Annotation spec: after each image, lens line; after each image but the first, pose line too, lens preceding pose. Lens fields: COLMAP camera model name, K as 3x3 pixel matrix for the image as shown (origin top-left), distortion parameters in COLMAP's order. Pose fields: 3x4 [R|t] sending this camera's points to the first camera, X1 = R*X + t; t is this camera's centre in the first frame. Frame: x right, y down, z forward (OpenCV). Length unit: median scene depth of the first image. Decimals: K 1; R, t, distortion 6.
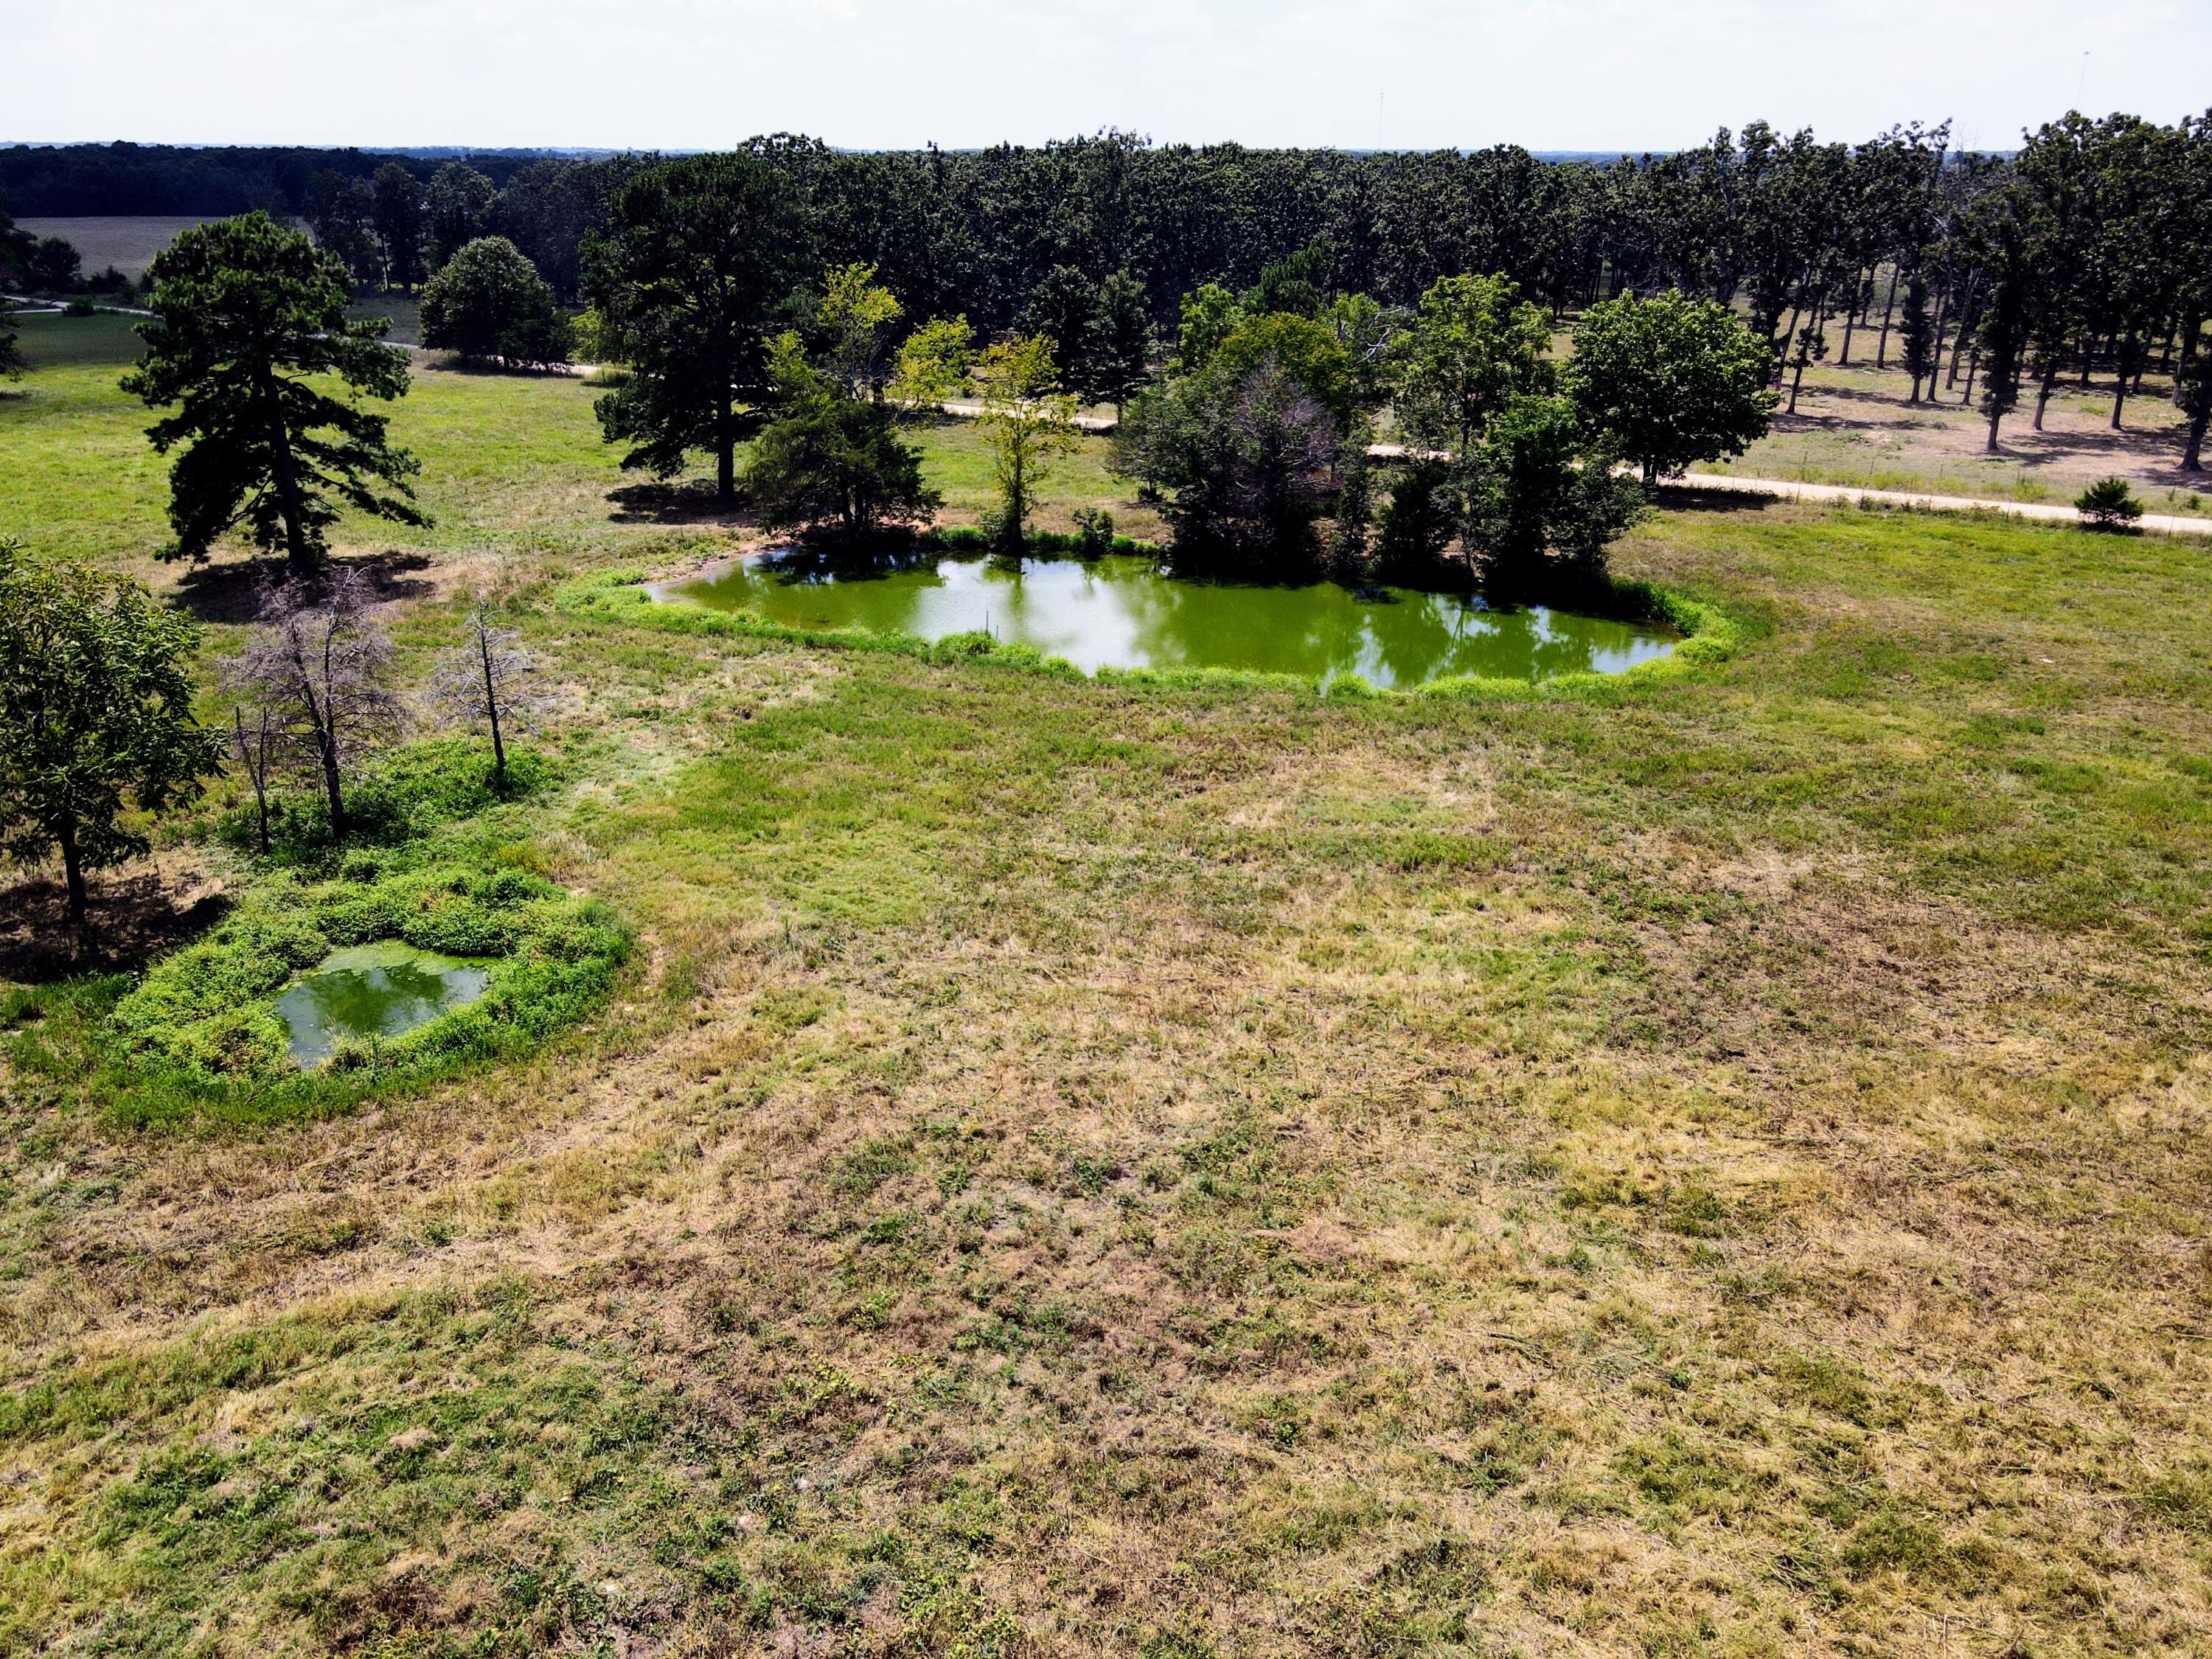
lens RADIAL K [[1634.7, 0, 1107.7], [0, 1634.7, 825.2], [0, 0, 1]] dist [-0.005583, 0.030604]
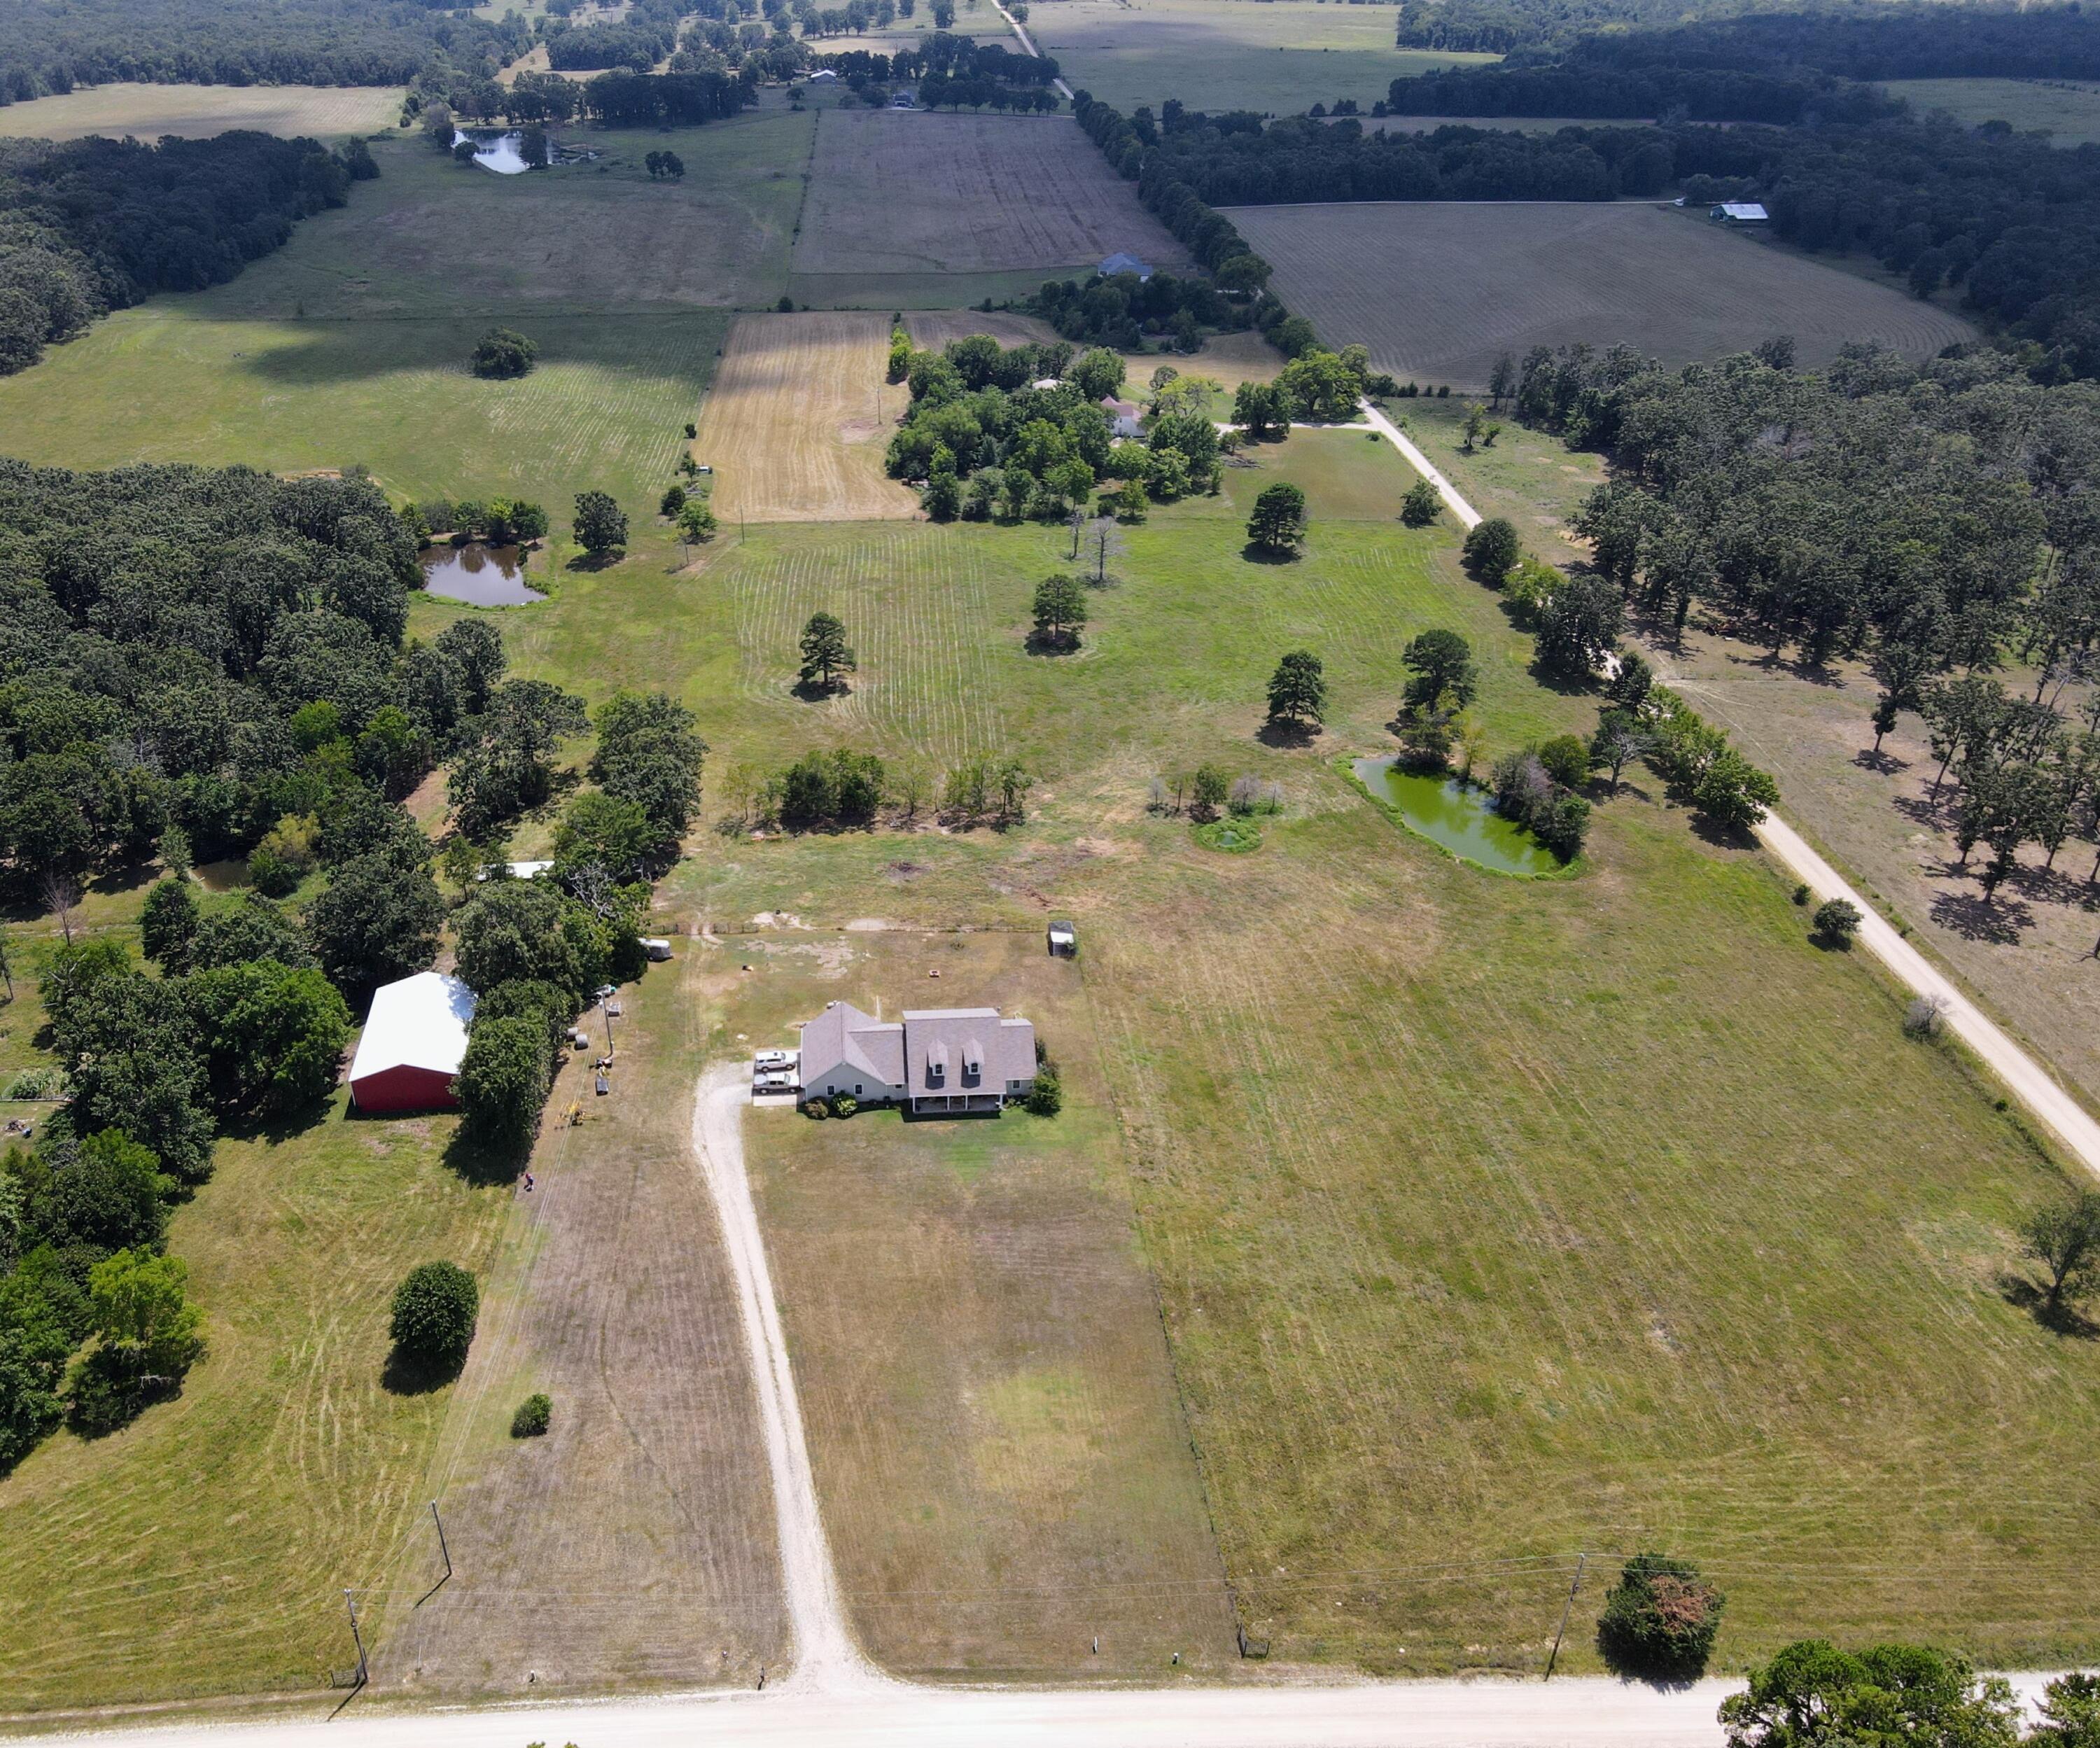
lens RADIAL K [[1721.3, 0, 948.3], [0, 1721.3, 878.5], [0, 0, 1]] dist [0.000213, 0.009049]
pose [[0.657113, 0.388208, -0.646140, 1.792956], [-0.290566, 0.921393, 0.258083, -0.646913], [0.695539, 0.018156, 0.718259, -2.565425]]
